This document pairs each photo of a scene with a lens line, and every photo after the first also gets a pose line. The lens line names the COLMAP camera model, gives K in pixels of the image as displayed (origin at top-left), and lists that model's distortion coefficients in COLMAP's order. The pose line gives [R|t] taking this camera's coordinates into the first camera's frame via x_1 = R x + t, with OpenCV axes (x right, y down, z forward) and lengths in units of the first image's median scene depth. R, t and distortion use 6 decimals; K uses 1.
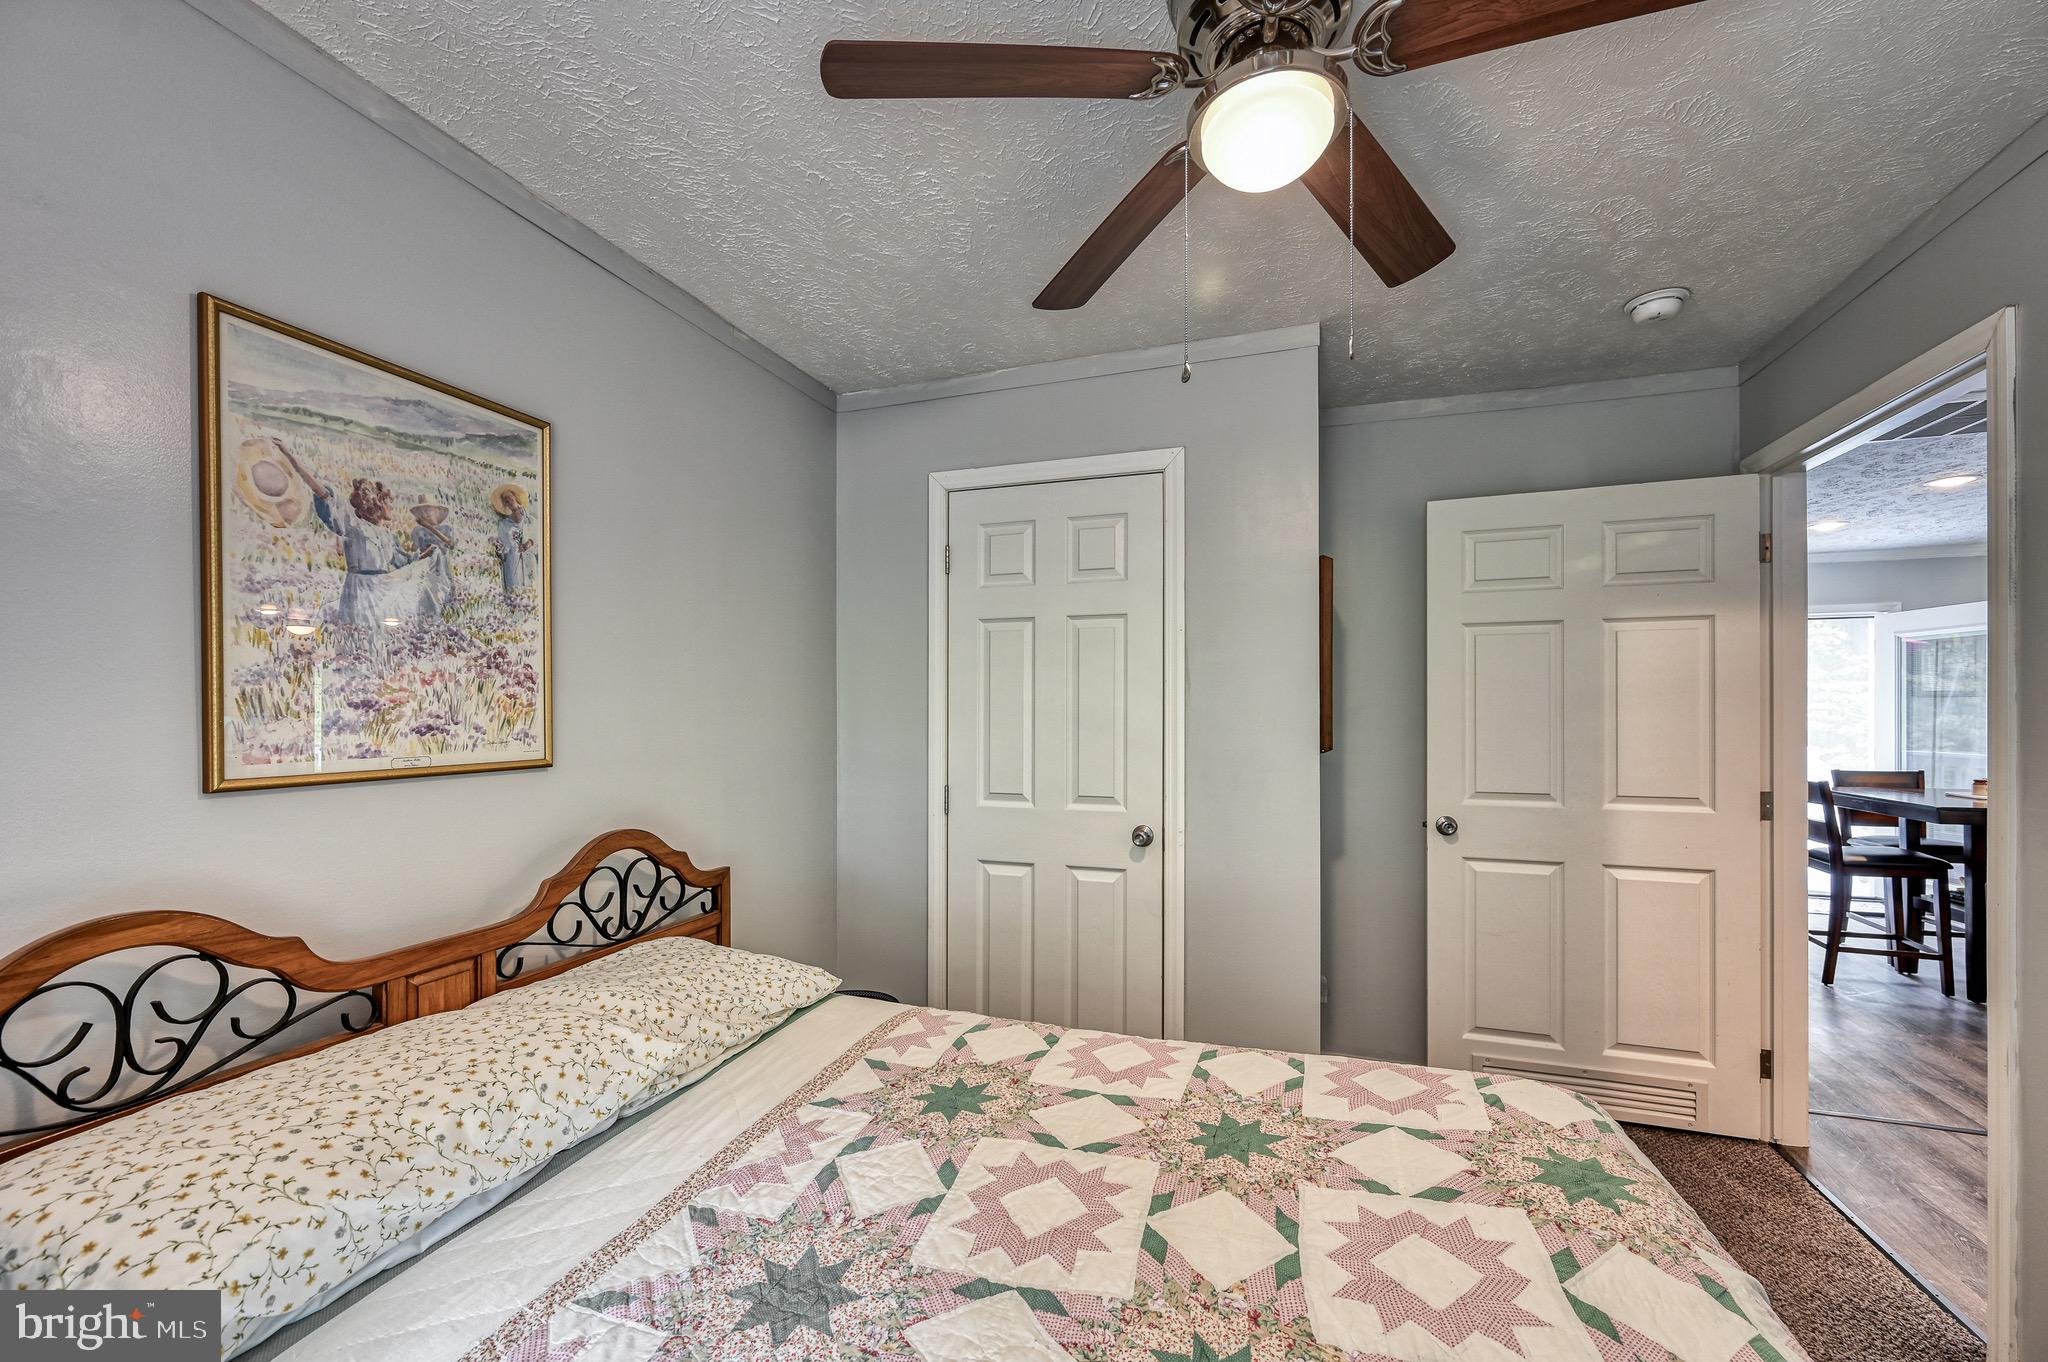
lens RADIAL K [[815.5, 0, 1035.4], [0, 815.5, 718.0], [0, 0, 1]] dist [-0.008598, 0.000143]
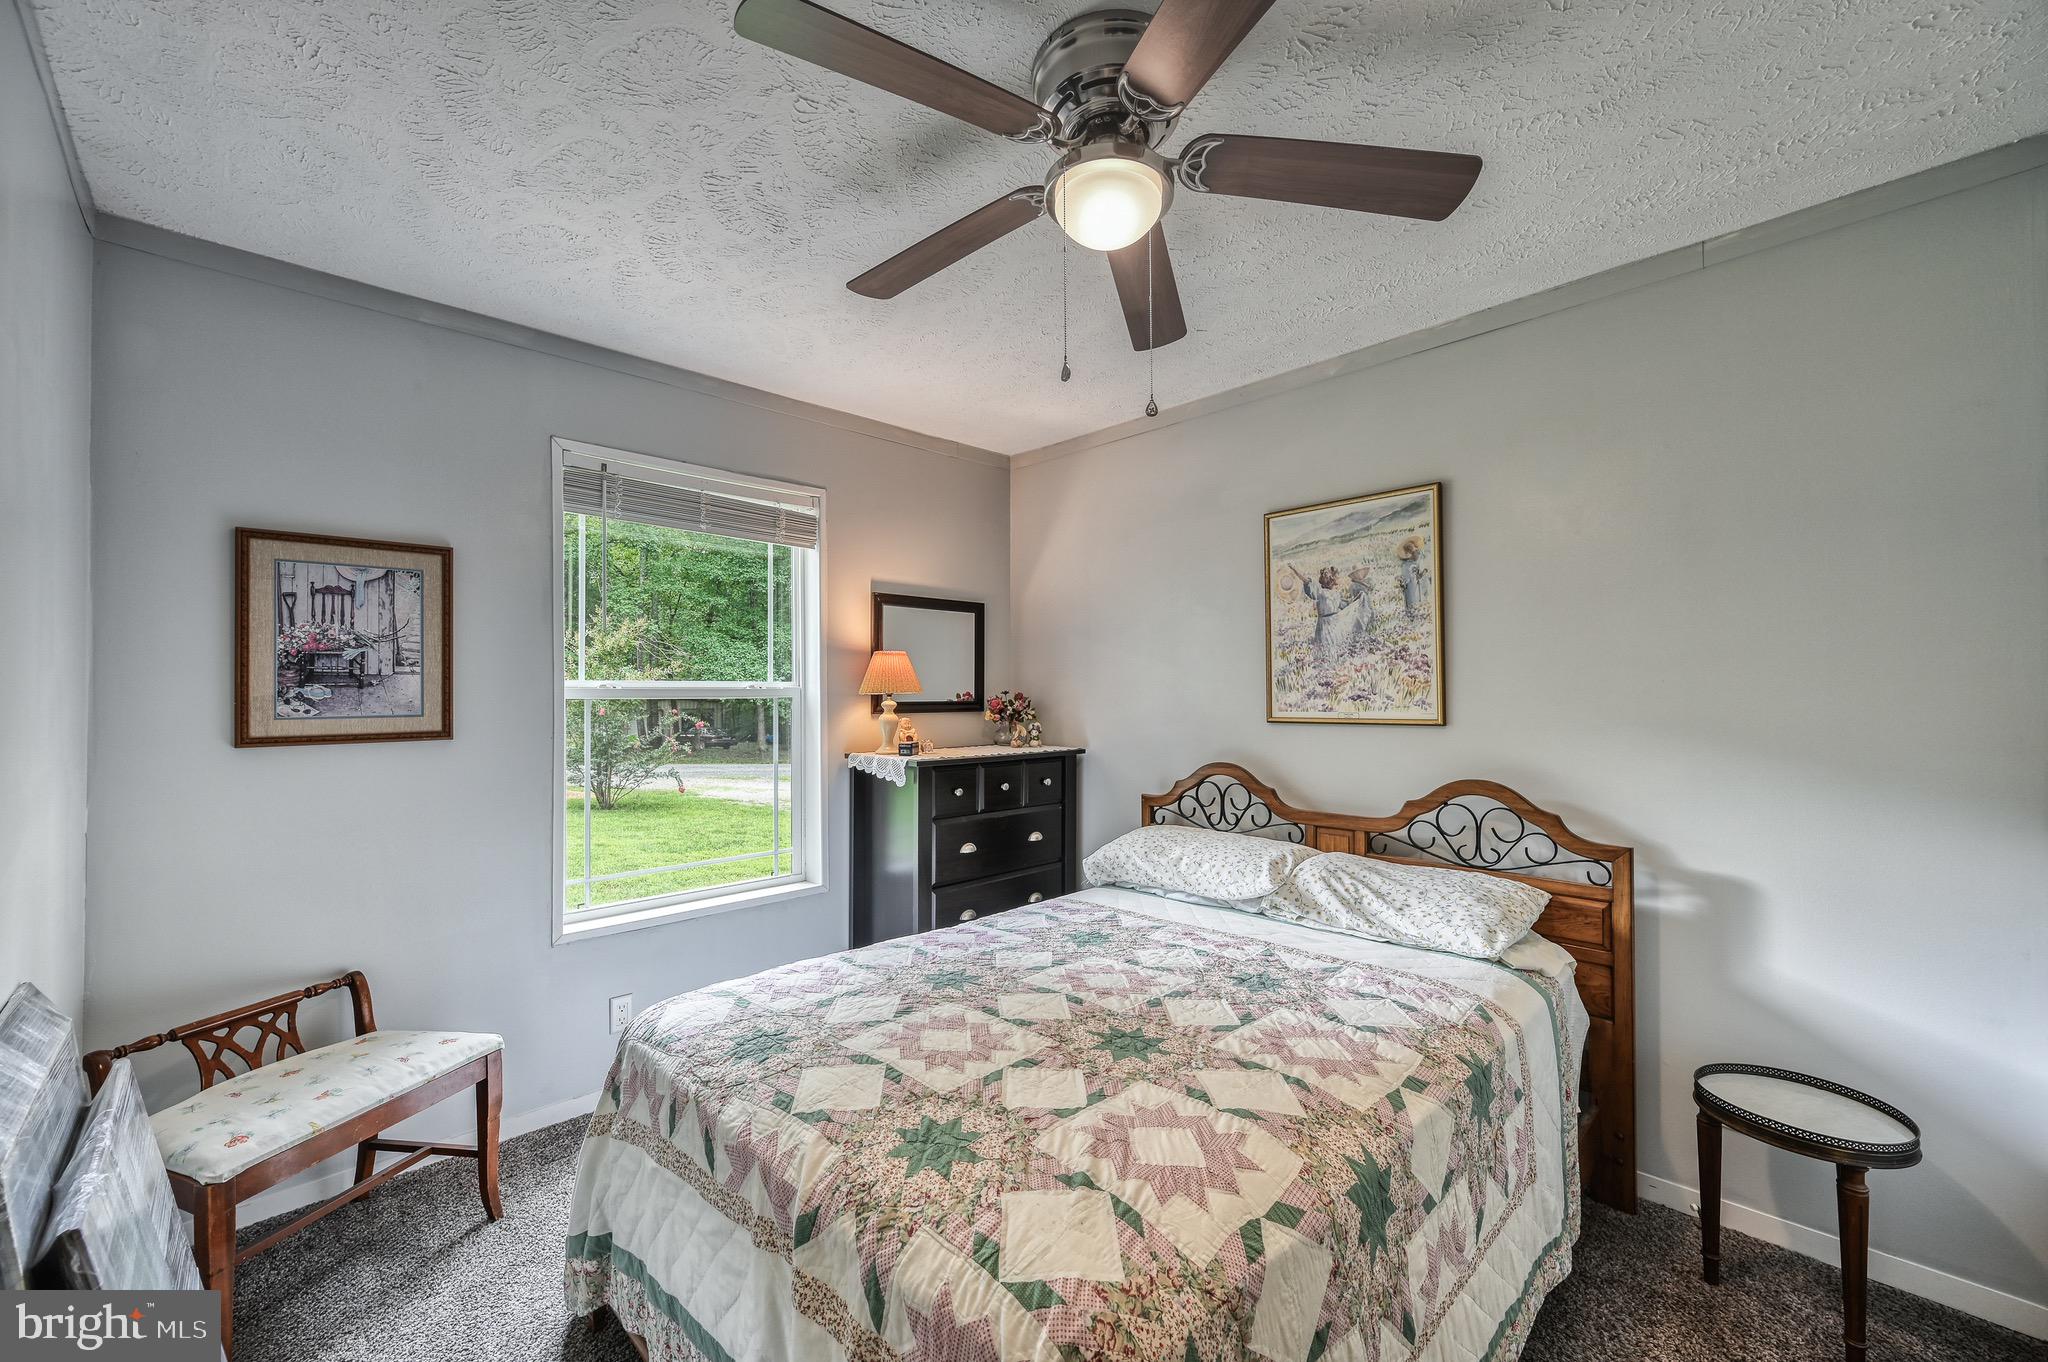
lens RADIAL K [[815.5, 0, 1023.8], [0, 815.5, 683.9], [0, 0, 1]] dist [-0.008598, 0.000143]
pose [[-0.464176, -0.003739, -0.885735, 1.170443], [0.002912, 0.999979, -0.005748, -0.007270], [0.885738, -0.005247, -0.464156, 1.202175]]
